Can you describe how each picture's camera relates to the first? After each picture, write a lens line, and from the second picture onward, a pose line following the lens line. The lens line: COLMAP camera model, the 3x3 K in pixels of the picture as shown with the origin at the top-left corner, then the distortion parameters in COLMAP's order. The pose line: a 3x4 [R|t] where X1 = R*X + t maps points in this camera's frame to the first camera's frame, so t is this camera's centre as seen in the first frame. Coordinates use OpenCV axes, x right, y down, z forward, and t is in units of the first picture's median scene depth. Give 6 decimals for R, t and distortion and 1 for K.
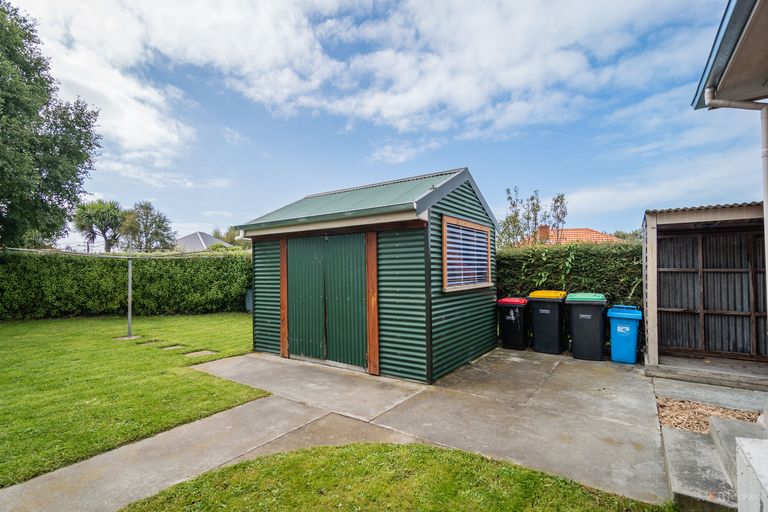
lens RADIAL K [[368.8, 0, 367.0], [0, 368.8, 268.7], [0, 0, 1]] dist [0.005642, 0.001817]
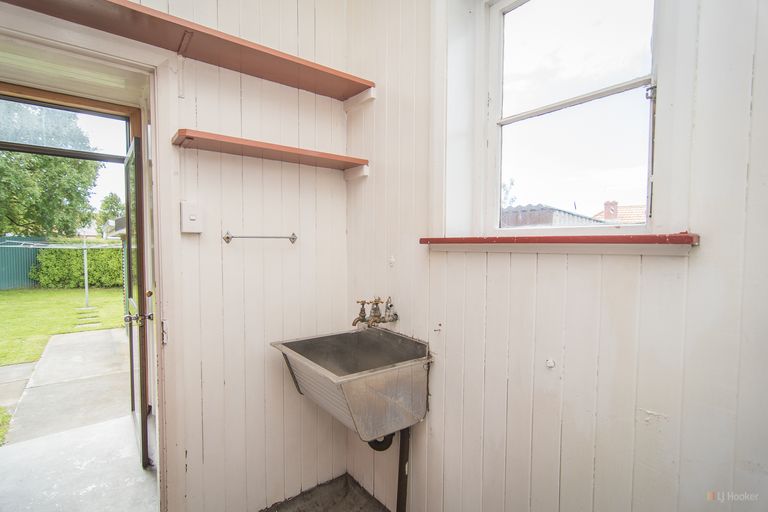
lens RADIAL K [[368.8, 0, 386.5], [0, 368.8, 260.8], [0, 0, 1]] dist [0.005642, 0.001817]
pose [[0.959179, 0.027603, -0.281450, 1.364970], [-0.011857, 0.998275, 0.057496, -0.131653], [0.282552, -0.051812, 0.957852, 0.055564]]
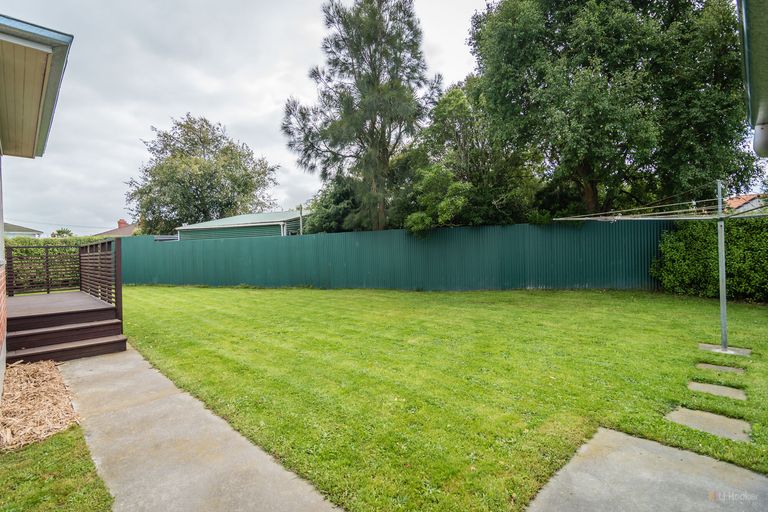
lens RADIAL K [[368.8, 0, 383.6], [0, 368.8, 263.1], [0, 0, 1]] dist [0.005642, 0.001817]
pose [[-0.184126, 0.046677, -0.981794, 0.105056], [0.043289, 0.998288, 0.039343, -0.008439], [0.981949, -0.035257, -0.185831, 1.005842]]
